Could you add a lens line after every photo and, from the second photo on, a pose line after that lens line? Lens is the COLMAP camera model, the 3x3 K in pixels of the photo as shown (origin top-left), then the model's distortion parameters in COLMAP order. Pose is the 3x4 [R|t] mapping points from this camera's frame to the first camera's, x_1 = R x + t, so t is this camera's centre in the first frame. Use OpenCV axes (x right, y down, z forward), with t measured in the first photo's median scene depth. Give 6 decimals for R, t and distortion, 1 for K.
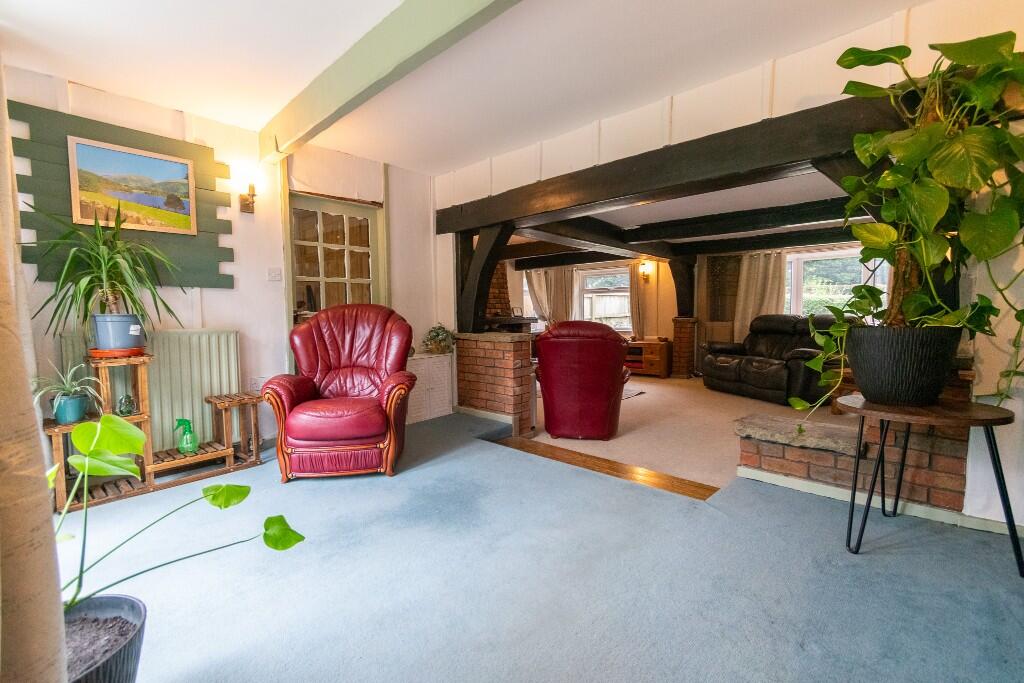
lens RADIAL K [[451.5, 0, 513.8], [0, 451.5, 335.5], [0, 0, 1]] dist [0.000013, -0.000129]
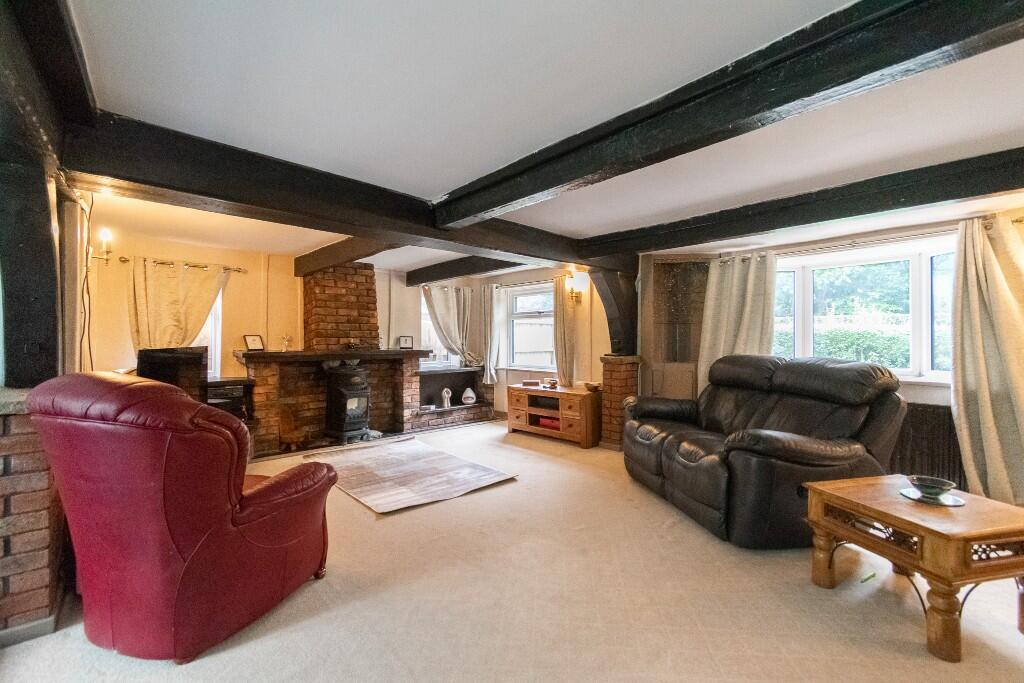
lens RADIAL K [[451.5, 0, 513.8], [0, 451.5, 335.5], [0, 0, 1]] dist [0.000013, -0.000129]
pose [[0.993168, 0.015190, -0.115704, 0.296317], [-0.022125, 0.998019, -0.058894, -0.026541], [0.114580, 0.061051, 0.991536, 0.323978]]
